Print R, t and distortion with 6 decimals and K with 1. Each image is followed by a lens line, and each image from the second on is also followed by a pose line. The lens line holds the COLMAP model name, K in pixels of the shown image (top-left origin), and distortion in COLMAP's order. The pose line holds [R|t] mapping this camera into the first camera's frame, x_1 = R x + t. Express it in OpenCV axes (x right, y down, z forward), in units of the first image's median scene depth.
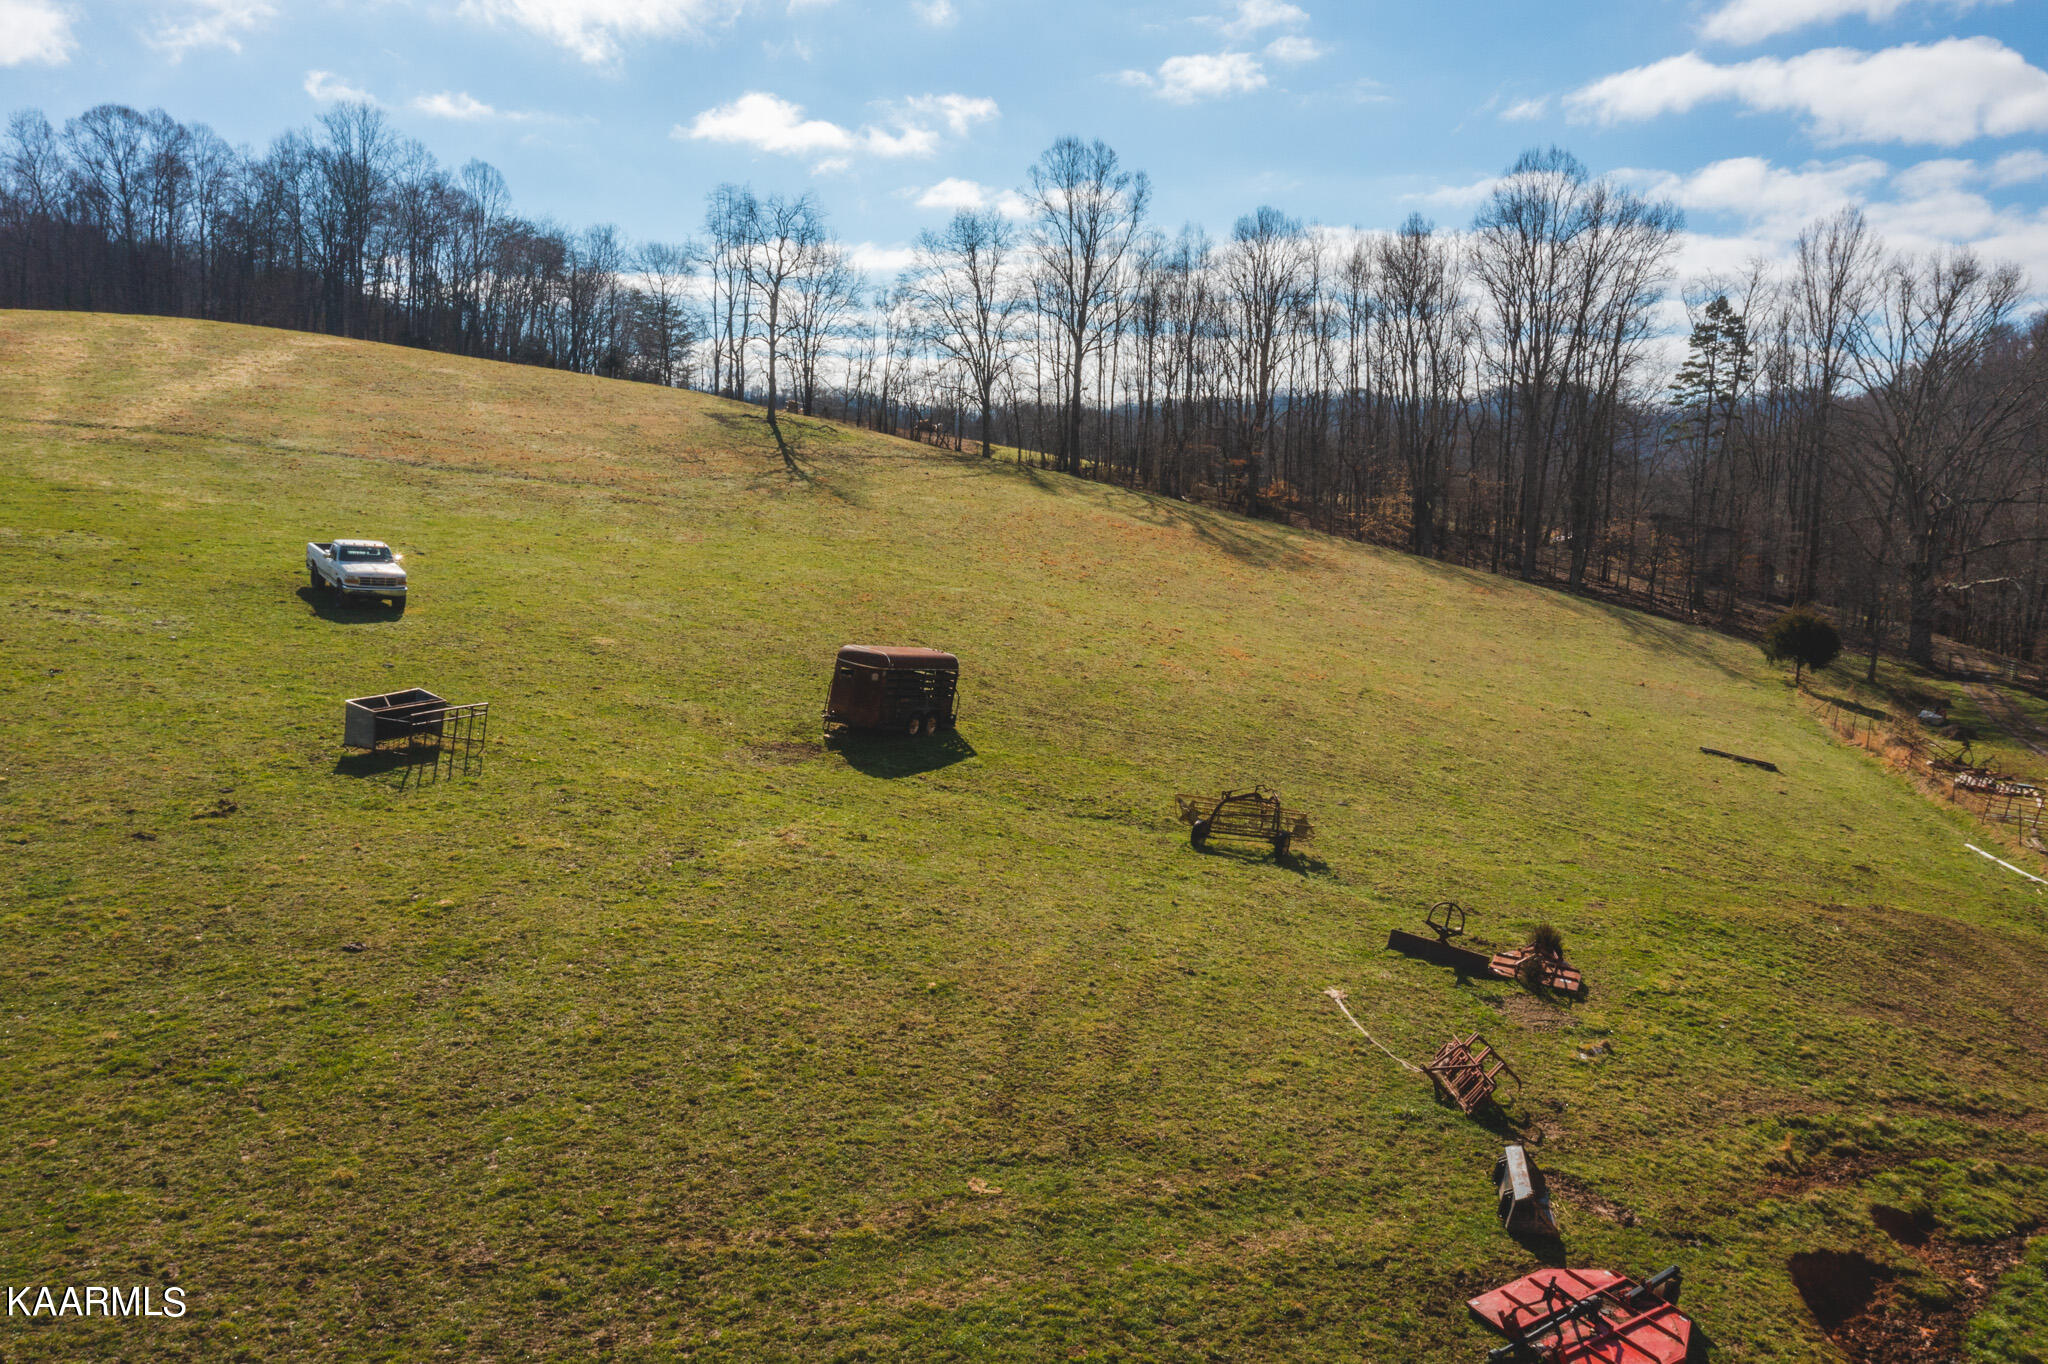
lens RADIAL K [[1634.5, 0, 1024.0], [0, 1634.5, 682.0], [0, 0, 1]] dist [0.003009, 0.000916]
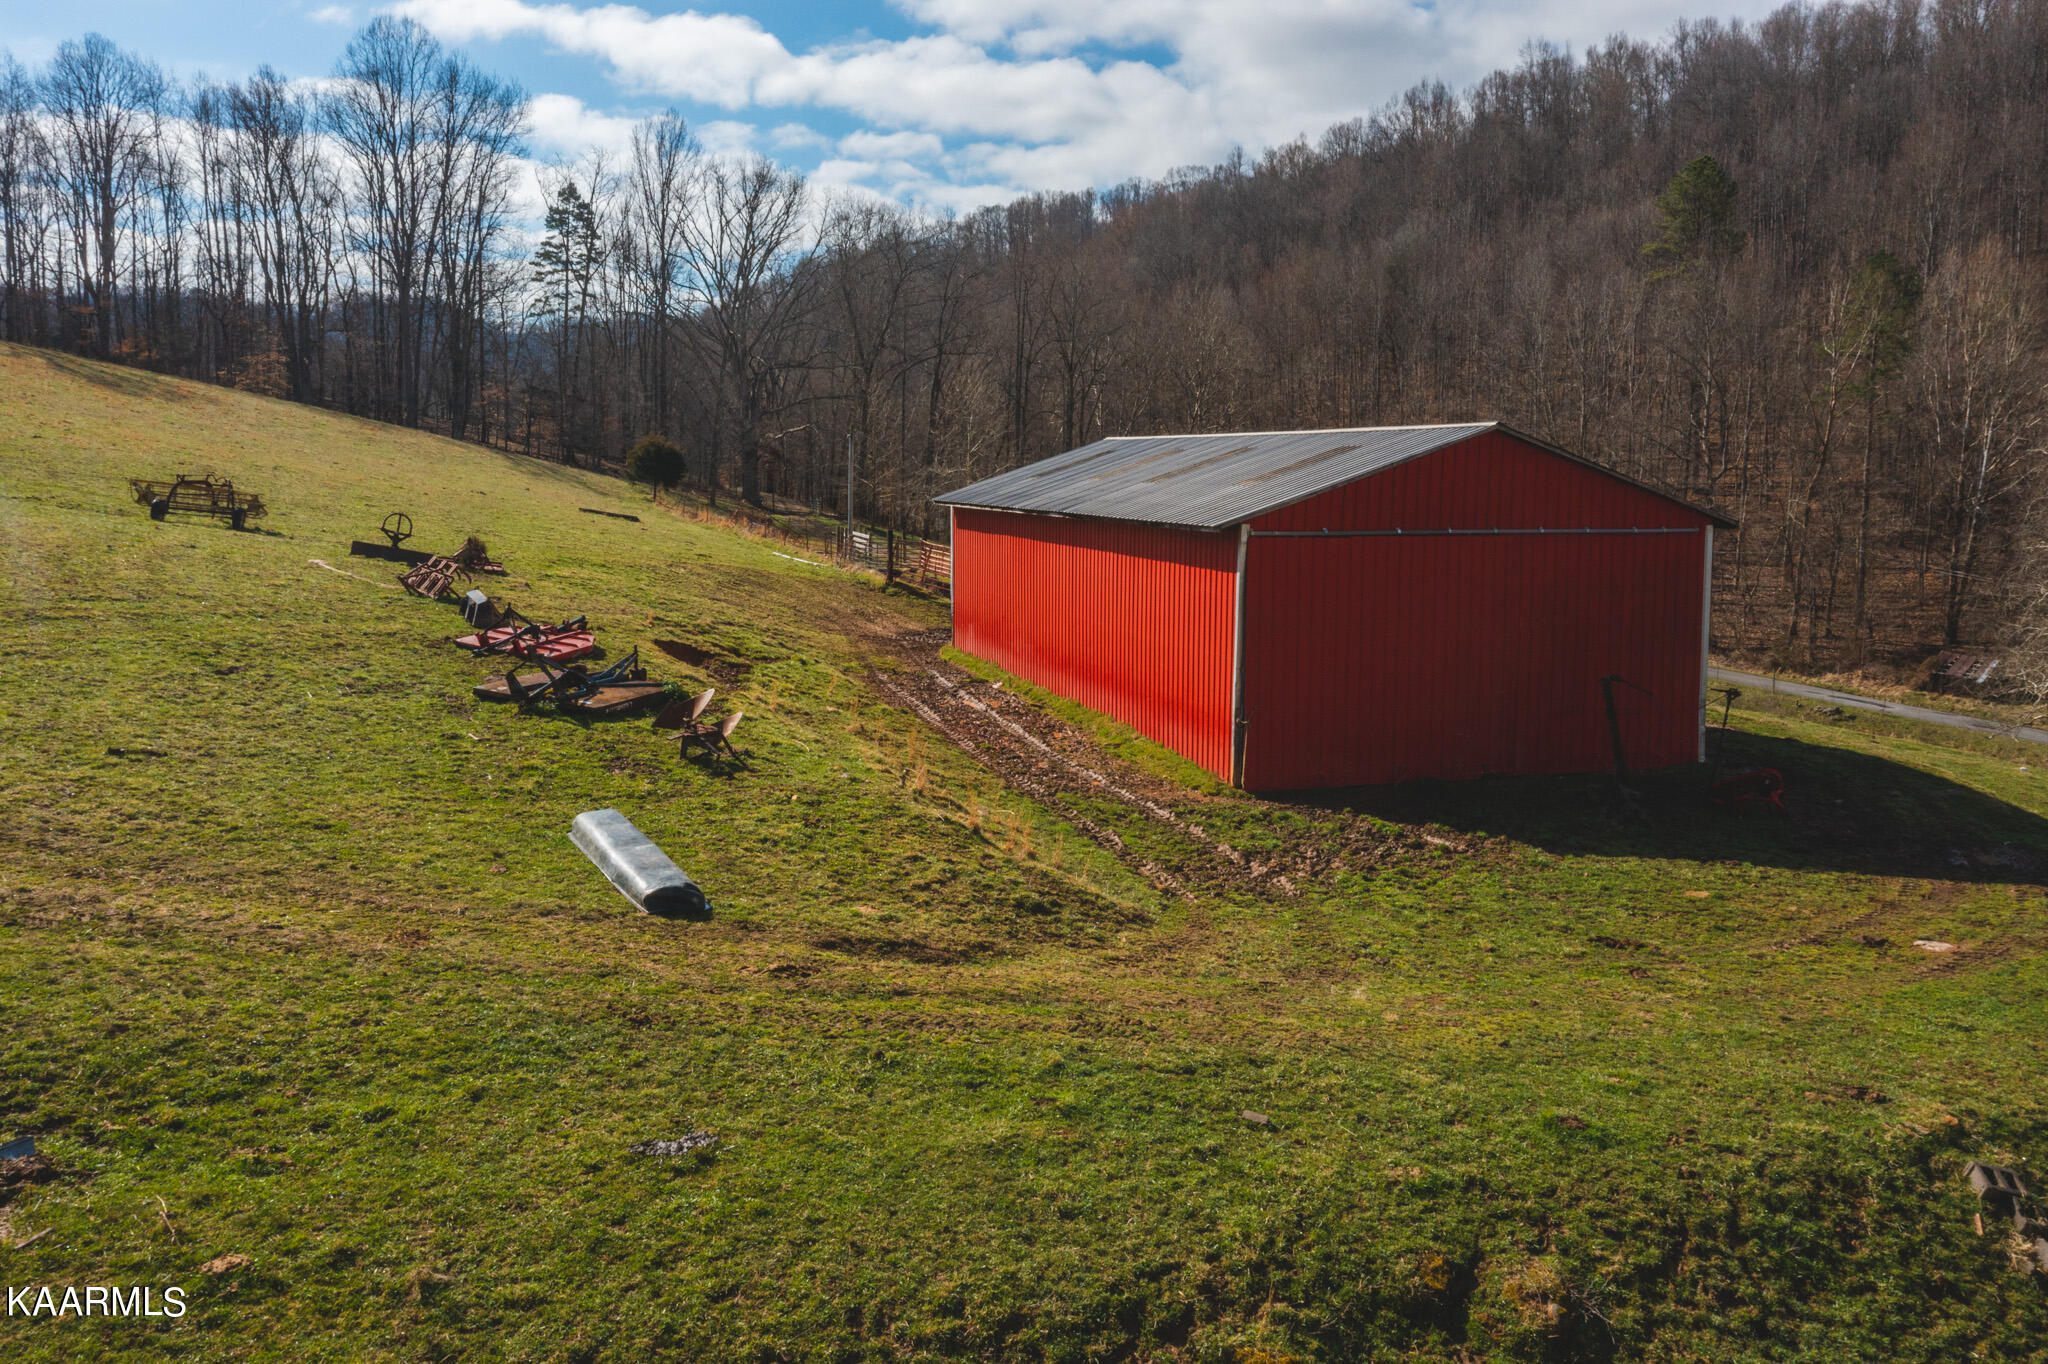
lens RADIAL K [[1674.3, 0, 1024.0], [0, 1674.3, 682.0], [0, 0, 1]] dist [0.001479, -0.002806]
pose [[0.793376, -0.077497, 0.603779, -0.038363], [0.053894, 0.996911, 0.057139, 0.054162], [-0.606342, -0.012793, 0.795101, -0.085805]]
